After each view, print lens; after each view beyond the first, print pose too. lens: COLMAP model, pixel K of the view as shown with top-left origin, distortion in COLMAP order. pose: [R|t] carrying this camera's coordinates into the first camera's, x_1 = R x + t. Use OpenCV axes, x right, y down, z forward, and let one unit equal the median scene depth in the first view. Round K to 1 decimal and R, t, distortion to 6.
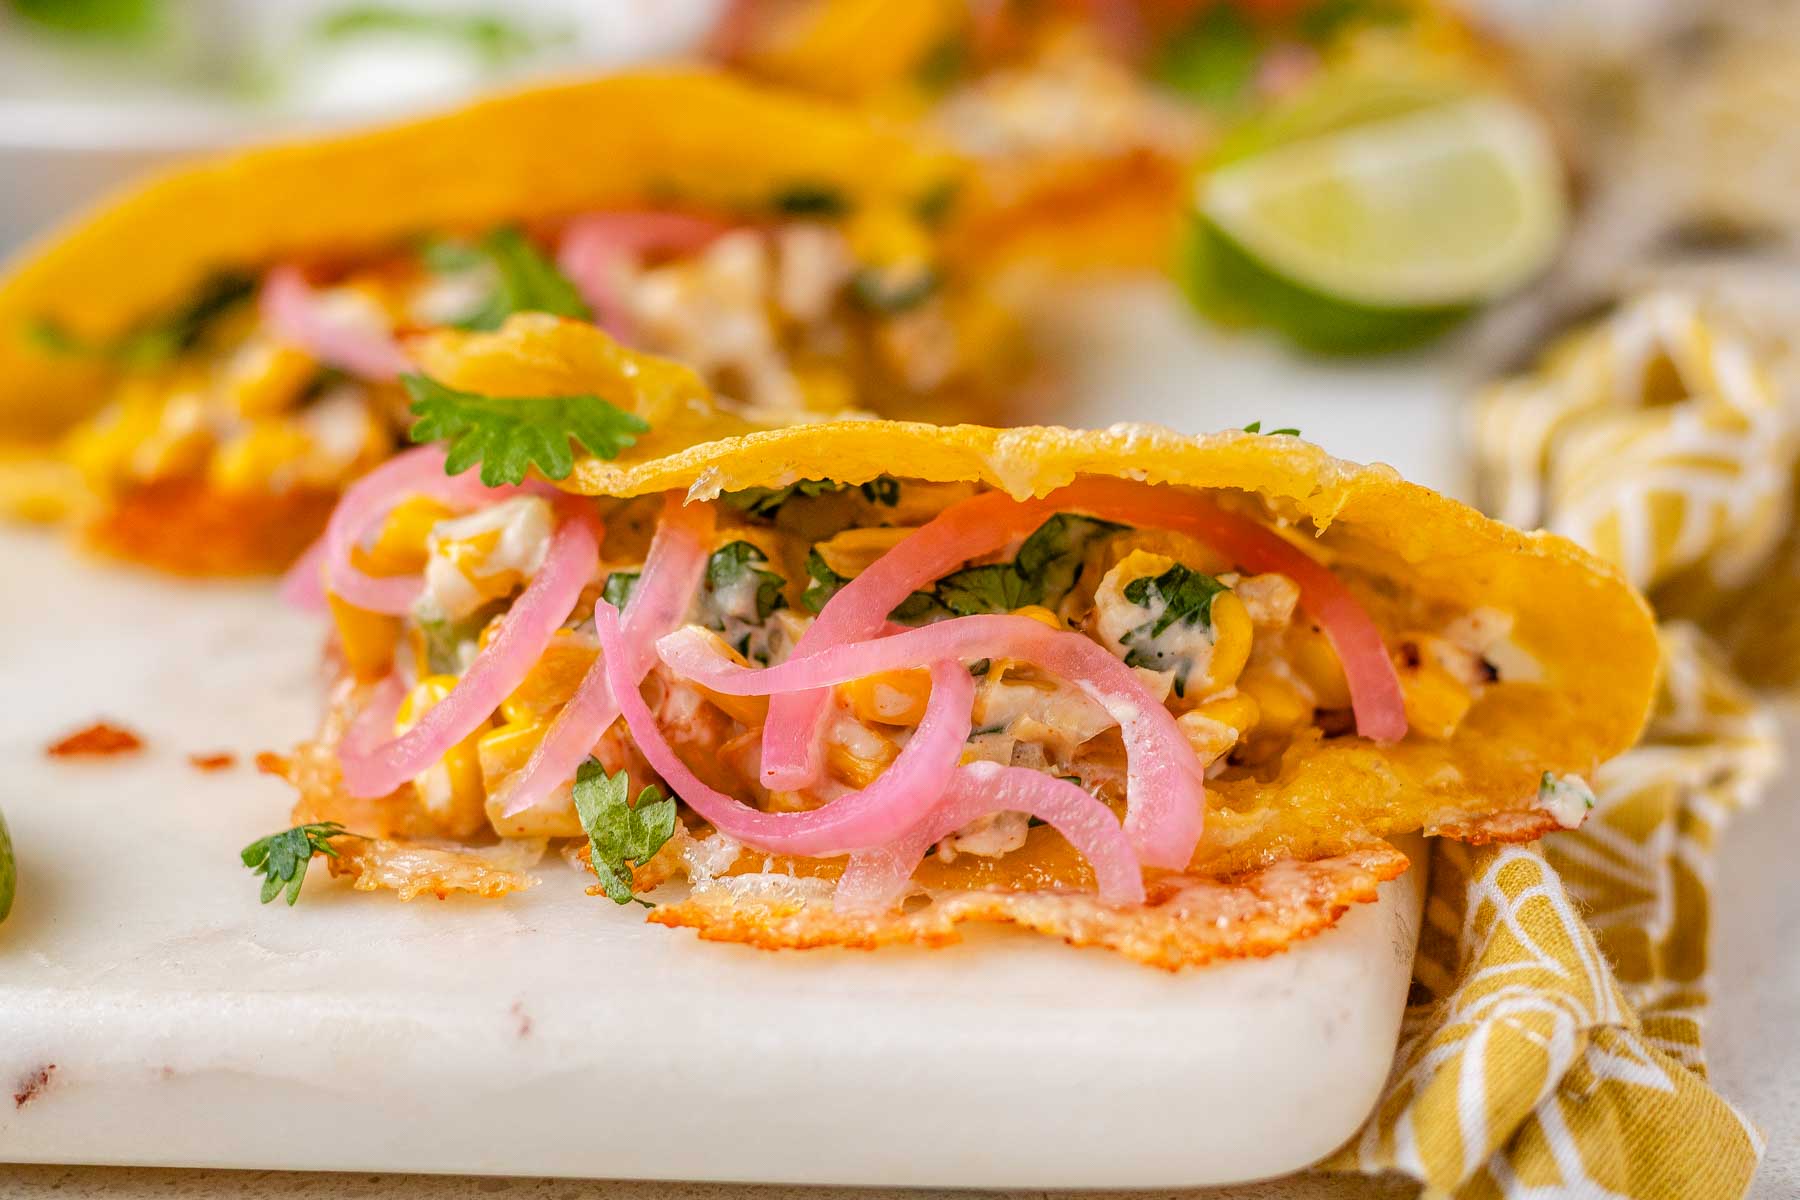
lens RADIAL K [[5063.9, 0, 900.0], [0, 5063.9, 600.0], [0, 0, 1]] dist [0.082826, -0.834627]
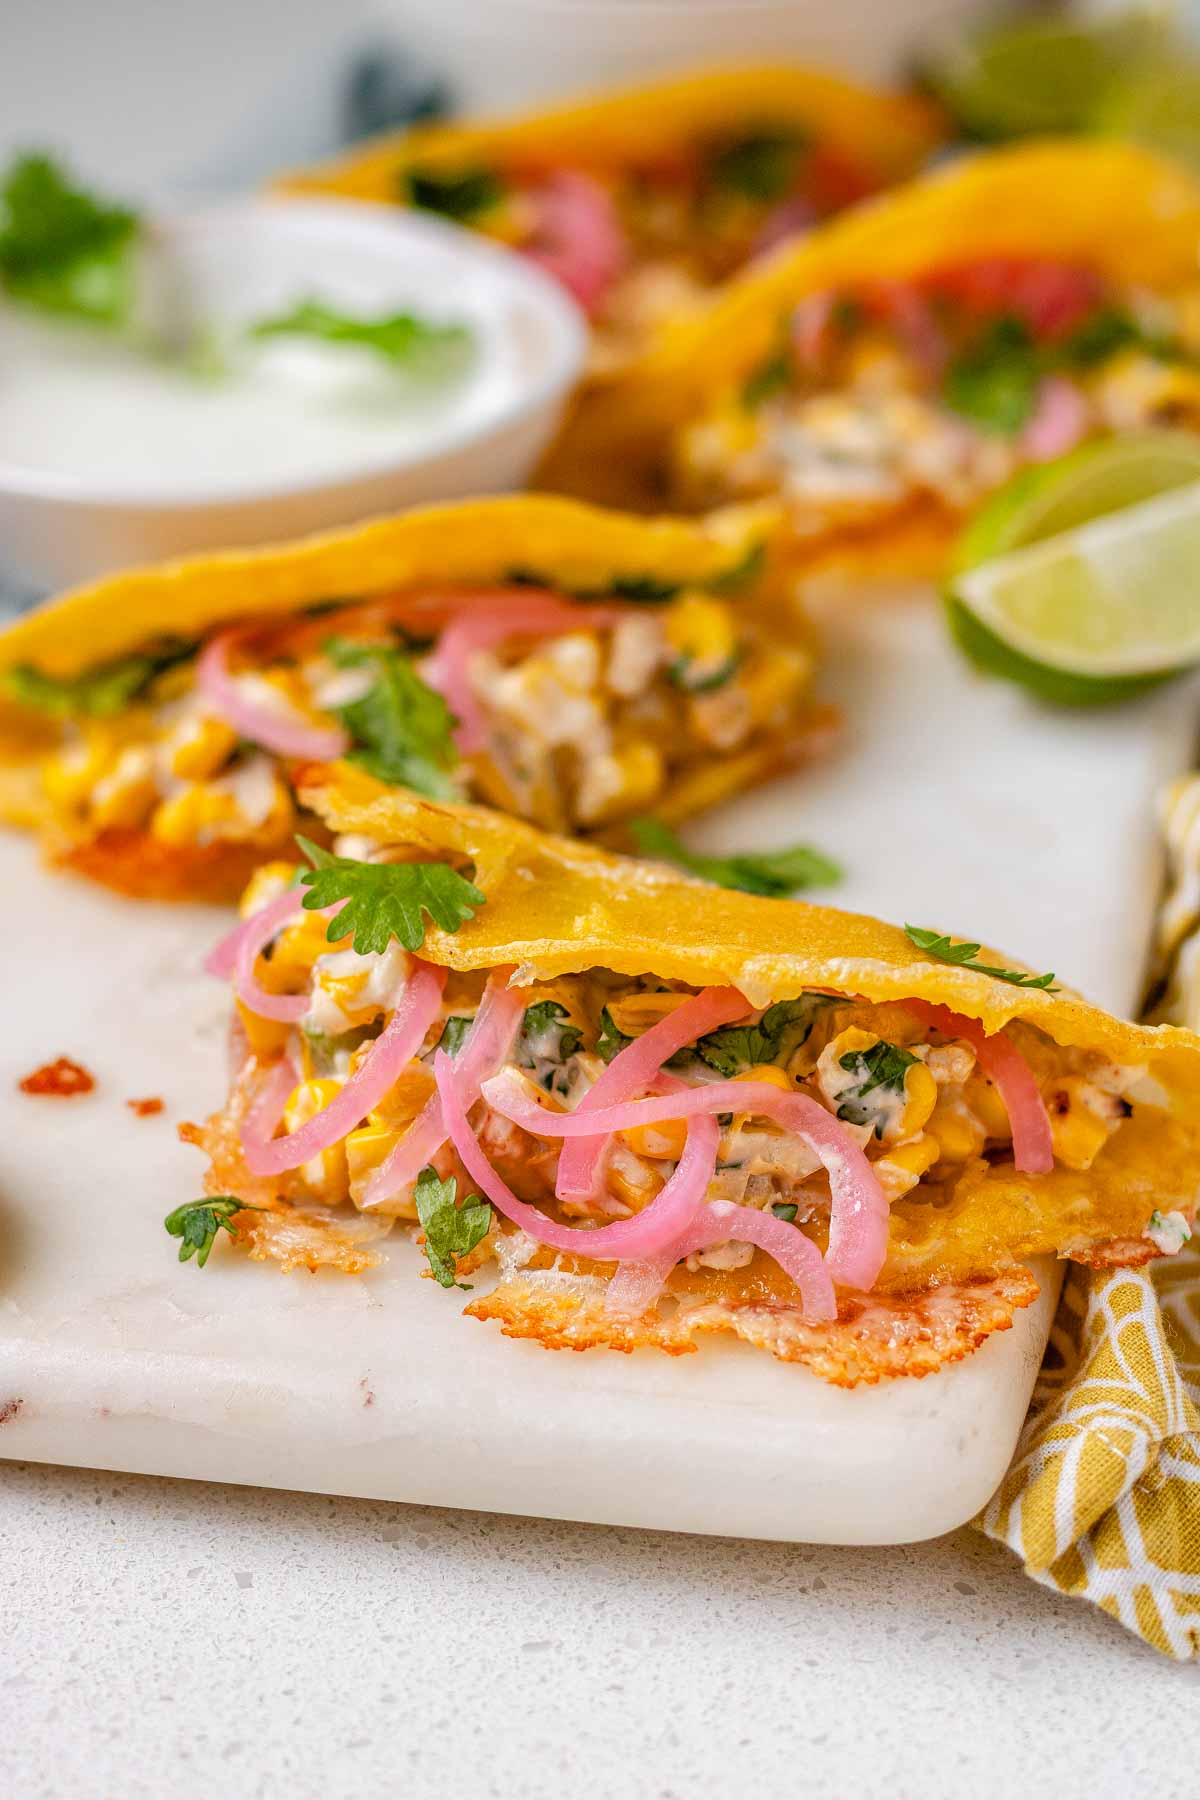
lens RADIAL K [[5063.9, 0, 600.0], [0, 5063.9, 900.0], [0, 0, 1]] dist [0.082826, -0.834627]
pose [[0.997817, 0.046163, -0.047222, 0.042482], [-0.037211, 0.983788, 0.175435, -0.270155], [0.054555, -0.173295, 0.983358, -0.283344]]
